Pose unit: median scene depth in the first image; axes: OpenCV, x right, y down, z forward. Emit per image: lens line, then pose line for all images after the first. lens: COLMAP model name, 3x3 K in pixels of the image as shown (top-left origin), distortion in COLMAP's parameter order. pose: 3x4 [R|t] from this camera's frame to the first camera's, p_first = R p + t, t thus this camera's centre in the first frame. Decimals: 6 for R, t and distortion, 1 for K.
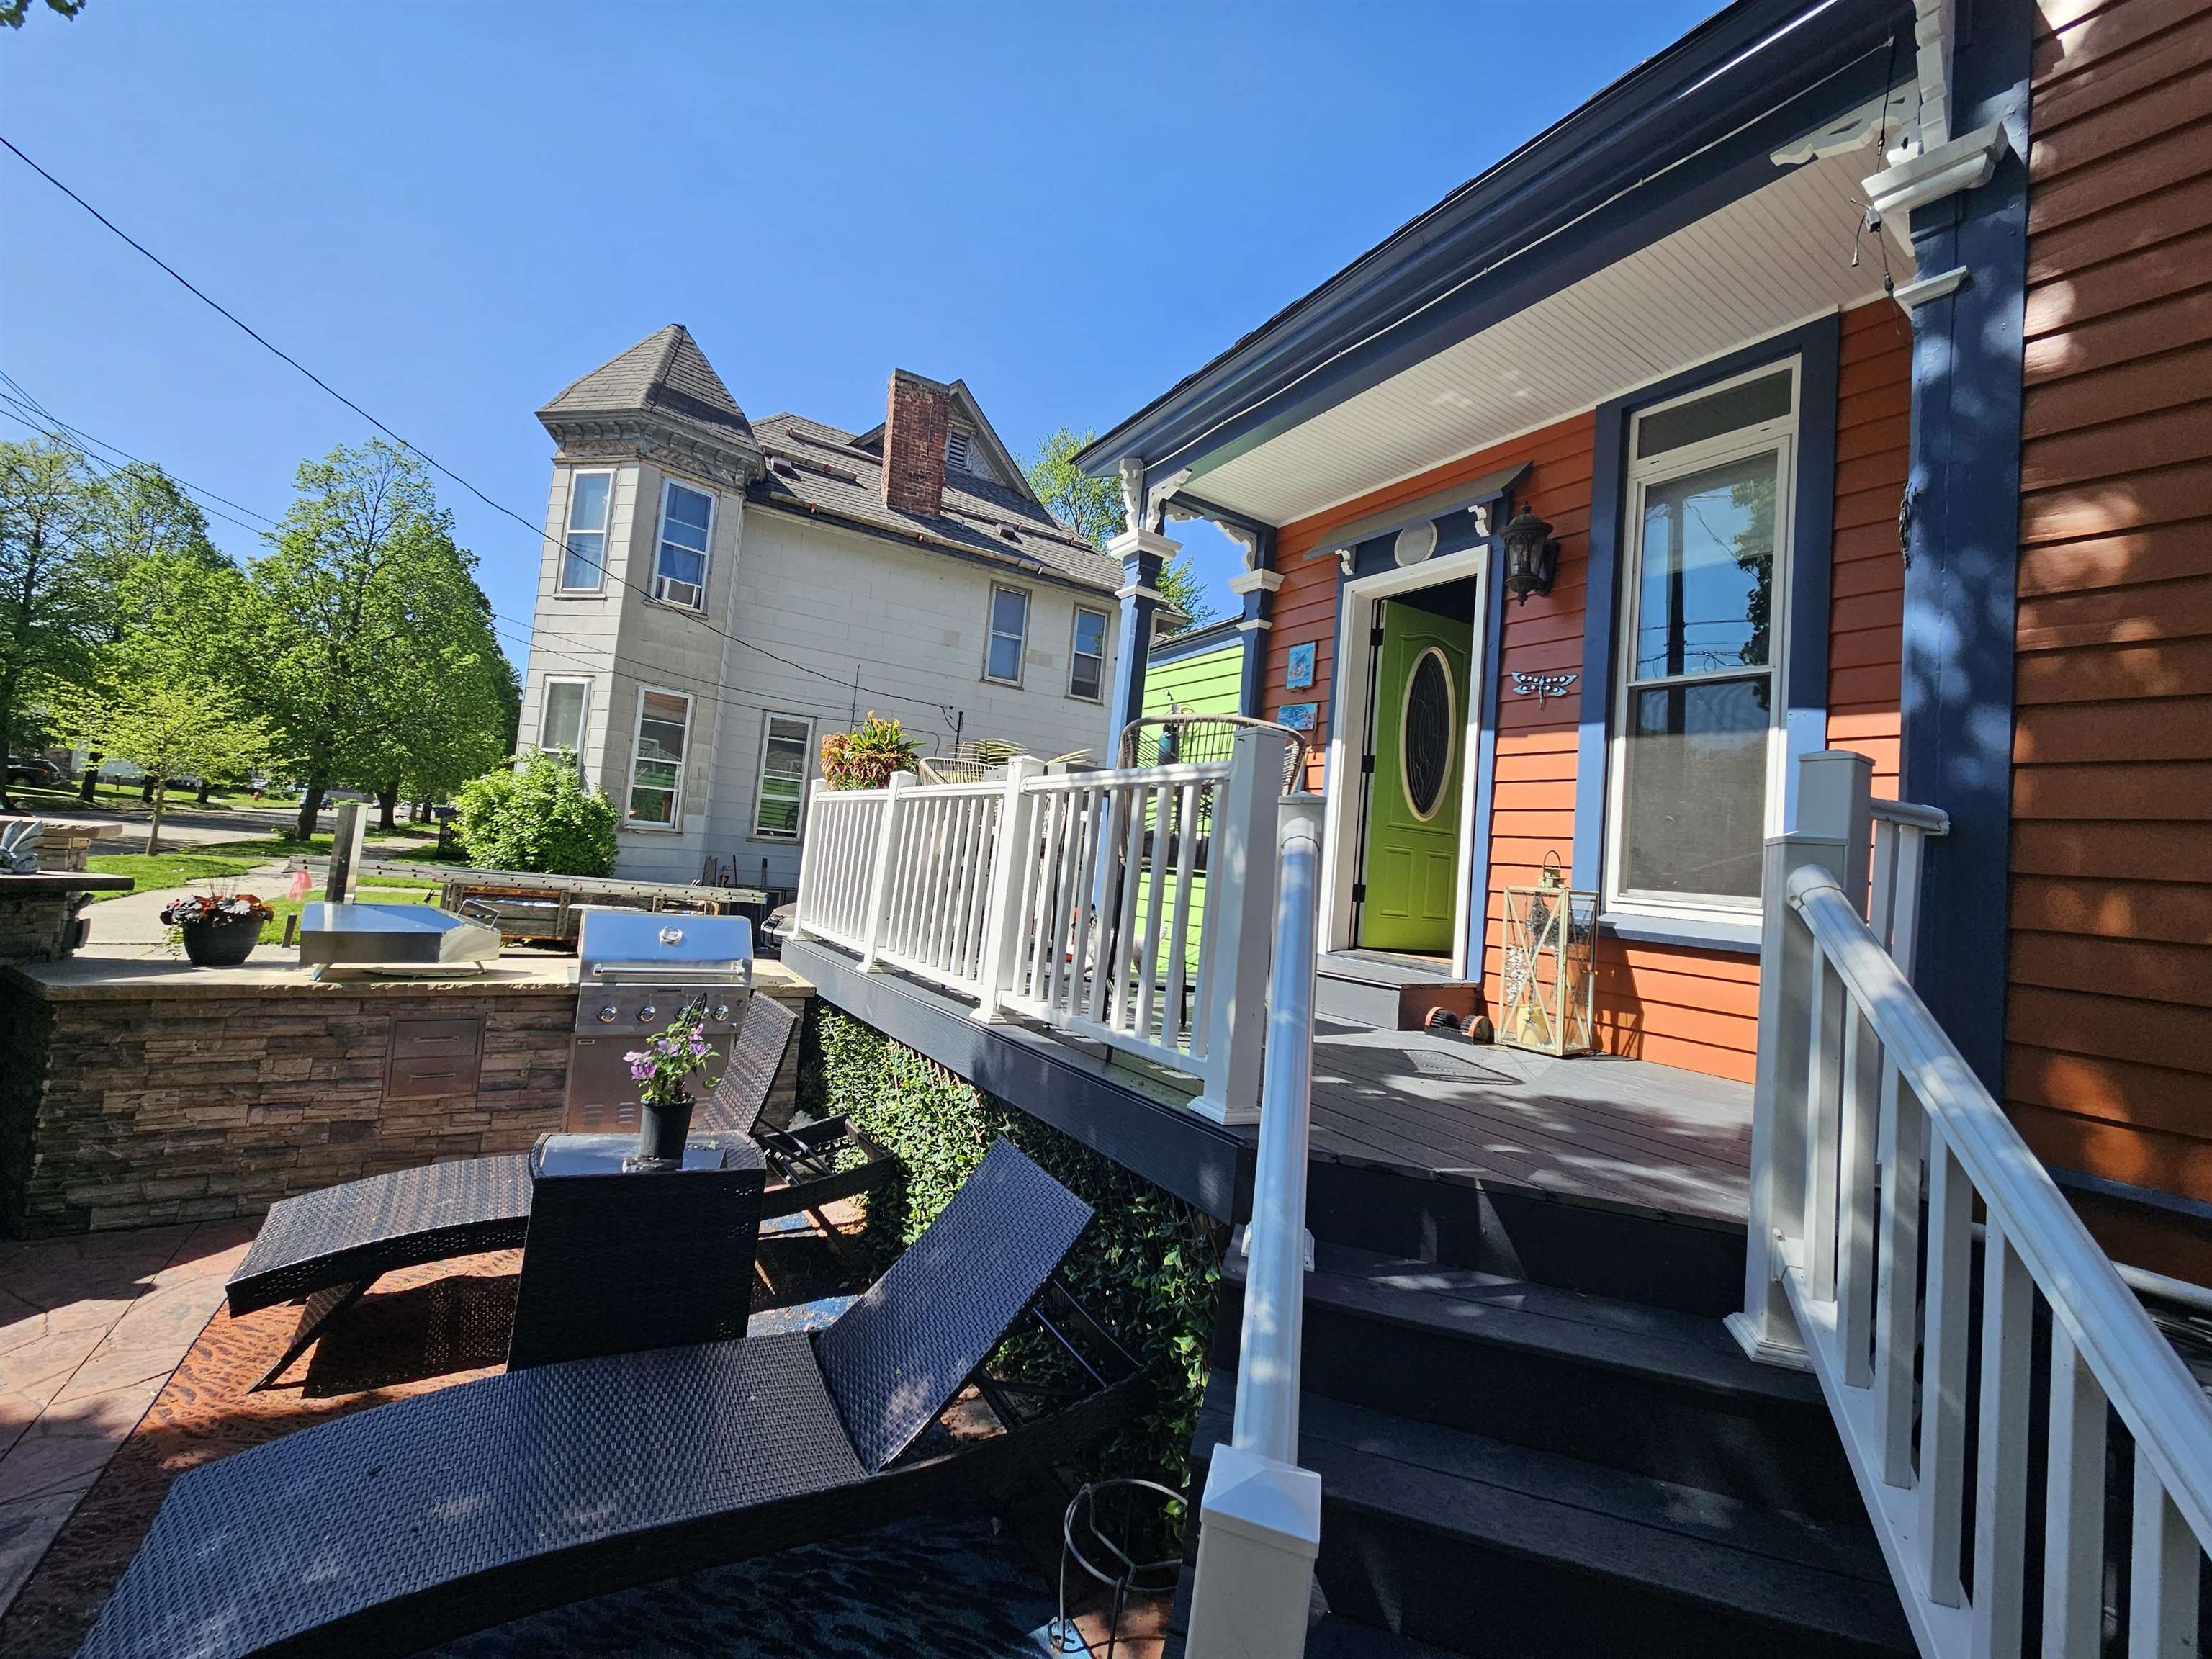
lens RADIAL K [[906.7, 0, 1101.3], [0, 906.7, 815.1], [0, 0, 1]] dist [-0.001291, -0.000543]
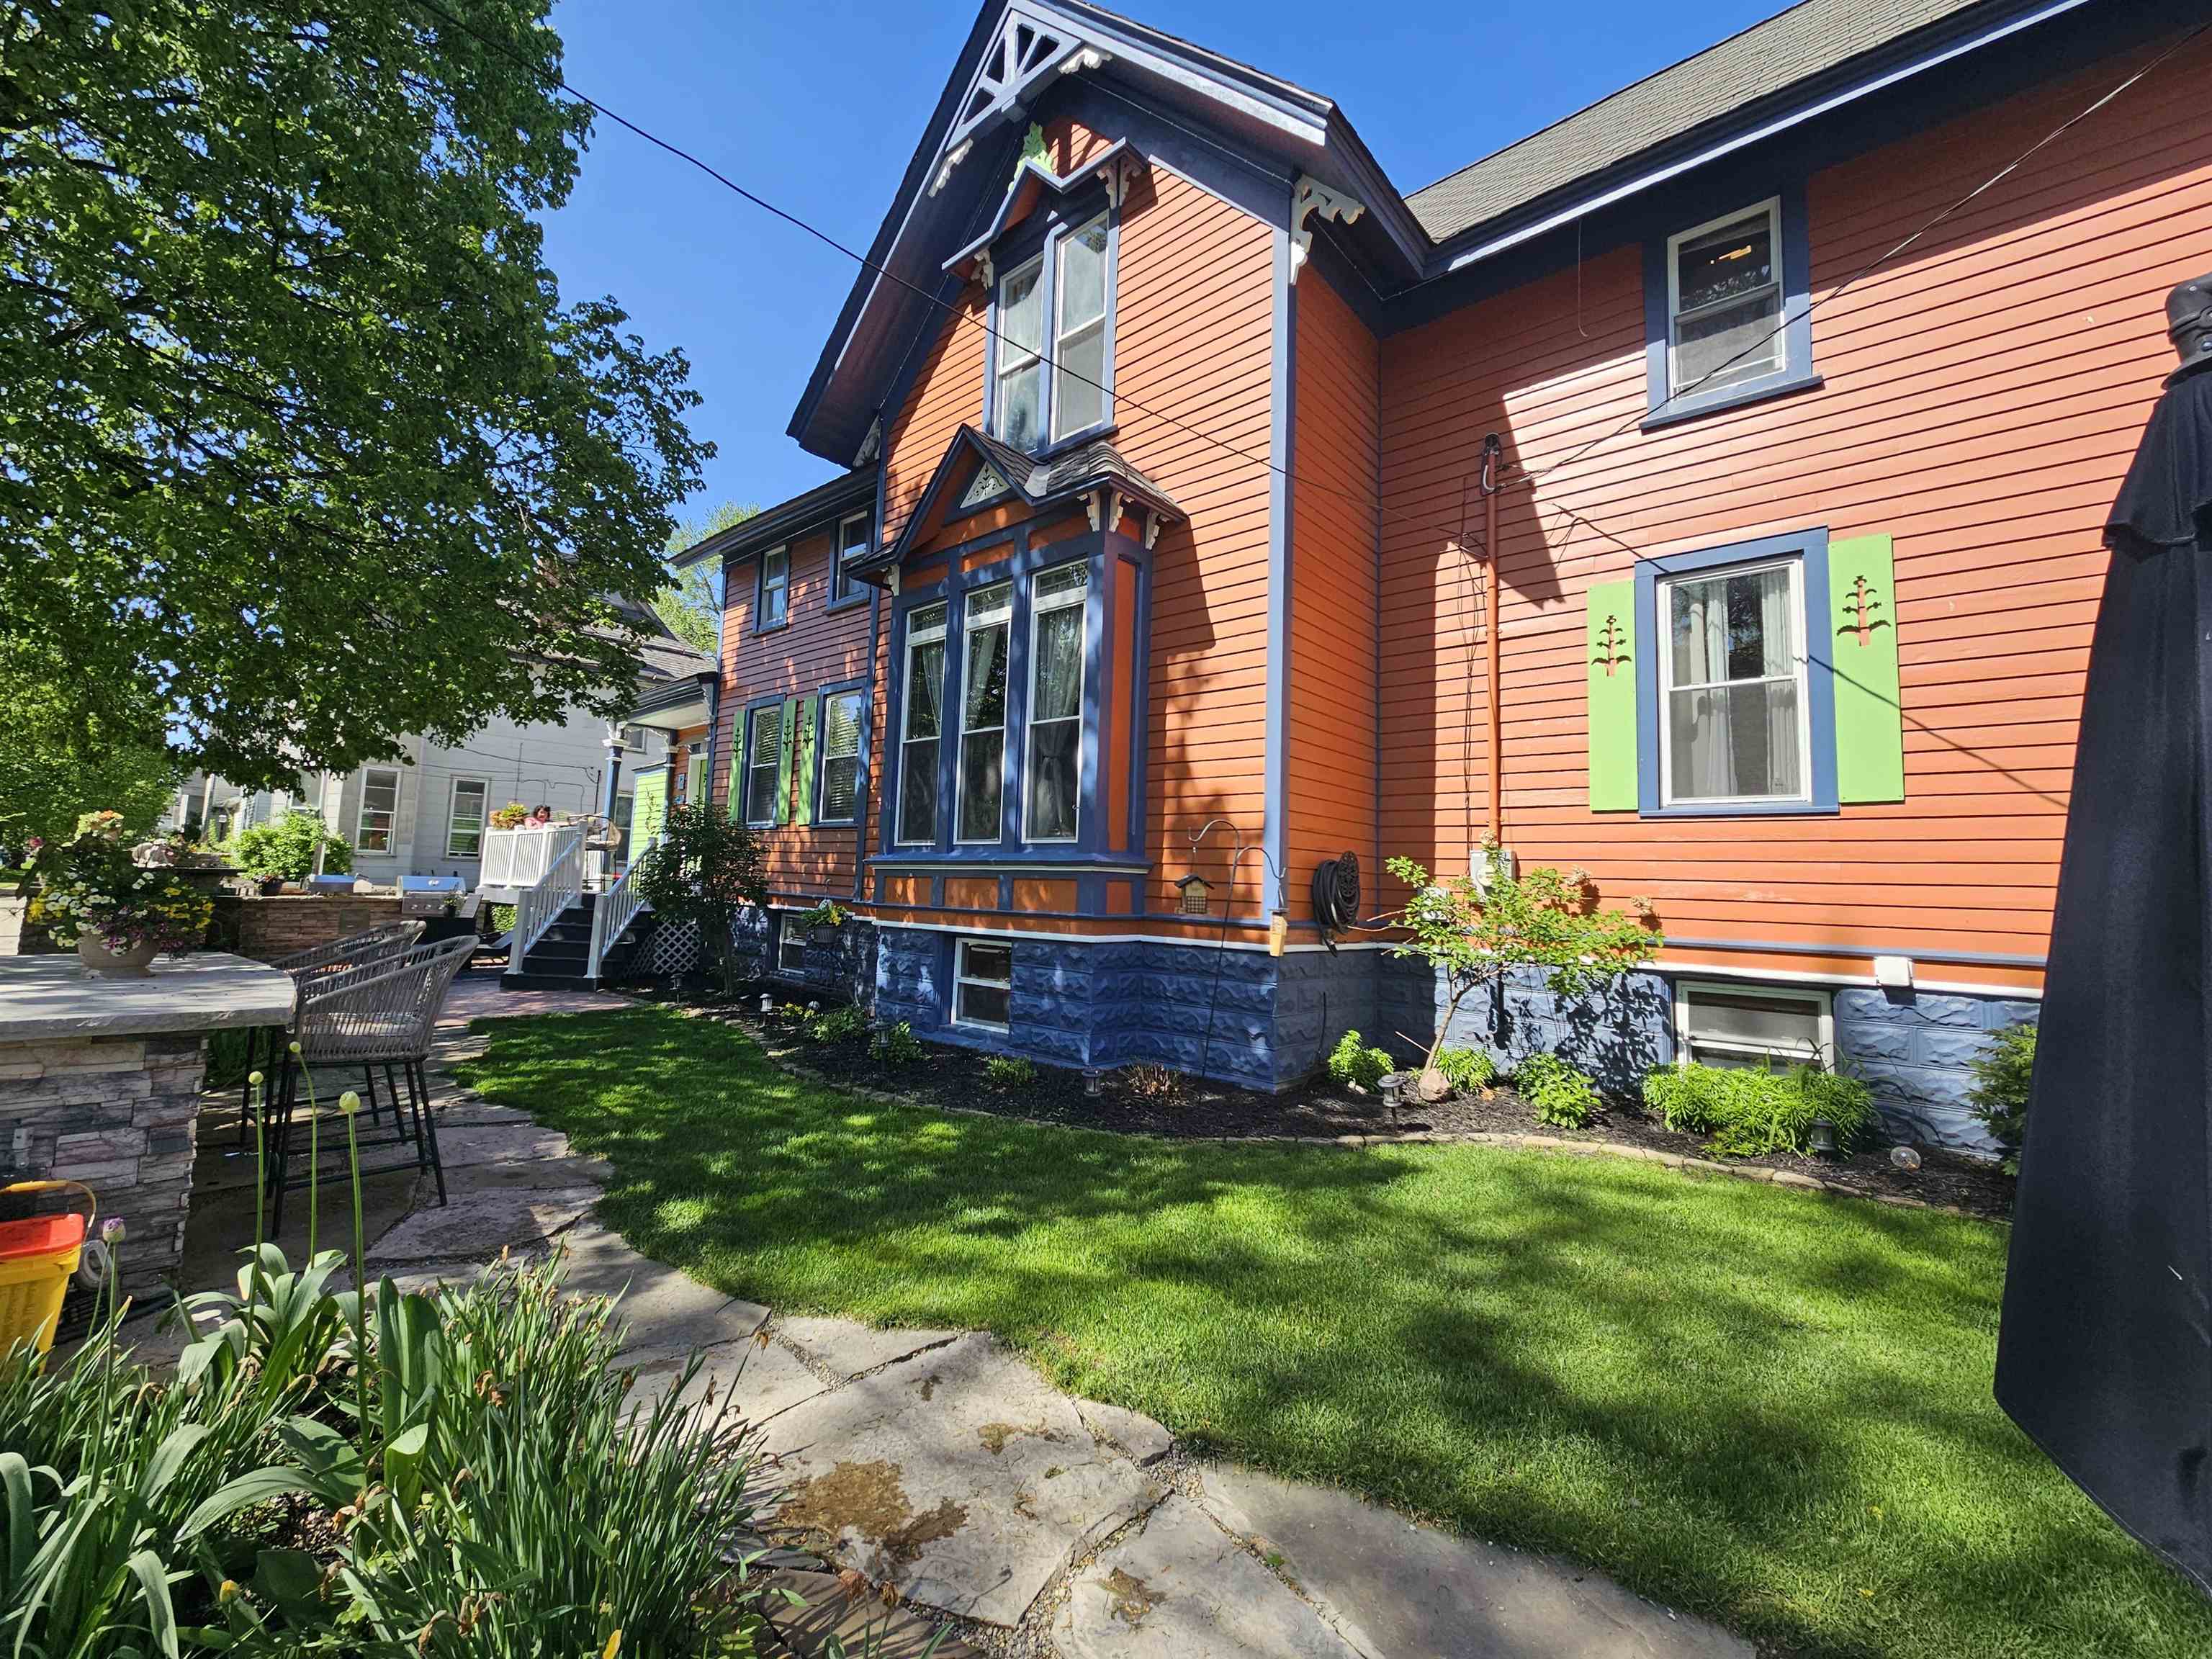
lens RADIAL K [[906.7, 0, 1119.3], [0, 906.7, 821.0], [0, 0, 1]] dist [-0.001291, -0.000543]
pose [[0.955579, -0.038356, 0.292228, 0.327922], [0.039306, 0.999224, 0.002623, 0.003778], [-0.292101, 0.008979, 0.956345, -1.006505]]
